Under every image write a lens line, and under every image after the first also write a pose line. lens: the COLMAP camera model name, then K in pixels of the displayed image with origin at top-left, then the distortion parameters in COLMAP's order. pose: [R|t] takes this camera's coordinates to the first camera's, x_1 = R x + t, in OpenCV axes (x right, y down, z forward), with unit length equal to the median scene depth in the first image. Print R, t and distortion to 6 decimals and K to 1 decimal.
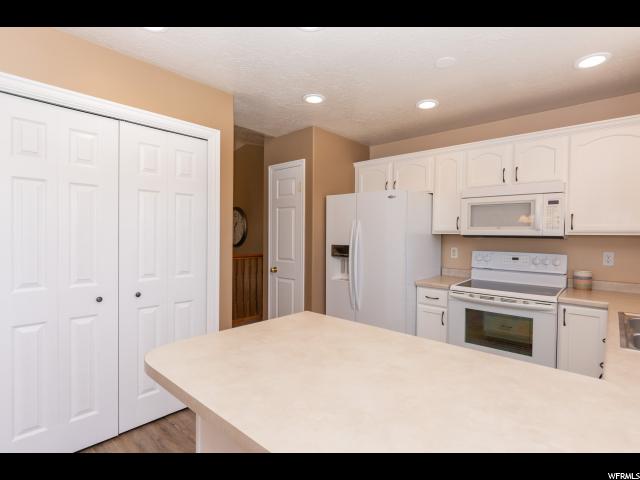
lens RADIAL K [[318.1, 0, 319.8], [0, 318.1, 240.3], [0, 0, 1]] dist [-0.007592, -0.001327]
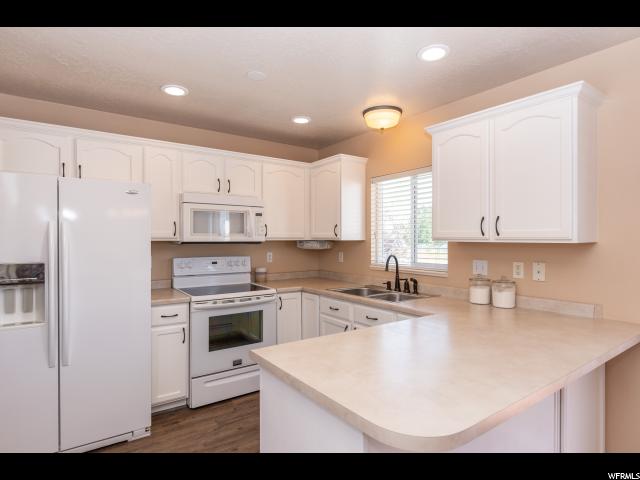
lens RADIAL K [[358.6, 0, 303.9], [0, 358.6, 237.9], [0, 0, 1]] dist [0.000384, -0.001773]
pose [[0.240932, -0.006718, 0.970519, -0.526313], [0.024219, 0.999706, 0.000908, -0.022052], [-0.970240, 0.023287, 0.241023, 0.439803]]
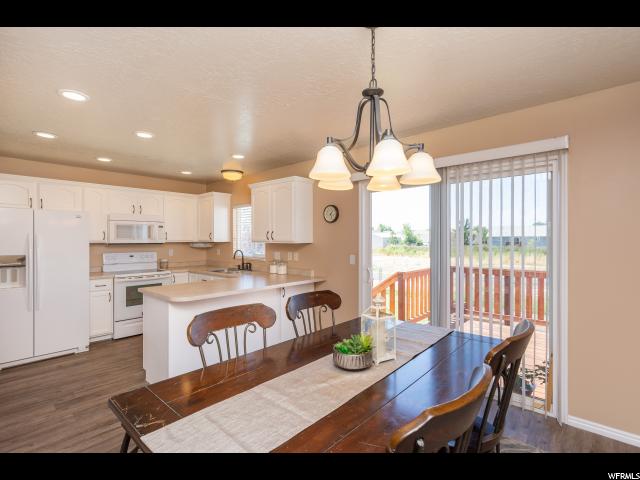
lens RADIAL K [[318.1, 0, 319.8], [0, 318.1, 236.2], [0, 0, 1]] dist [-0.007592, -0.001327]
pose [[-0.005306, -0.002186, 0.999984, -1.221980], [0.024797, 0.999690, 0.002317, -0.033011], [-0.999678, 0.024809, -0.005250, -0.033742]]
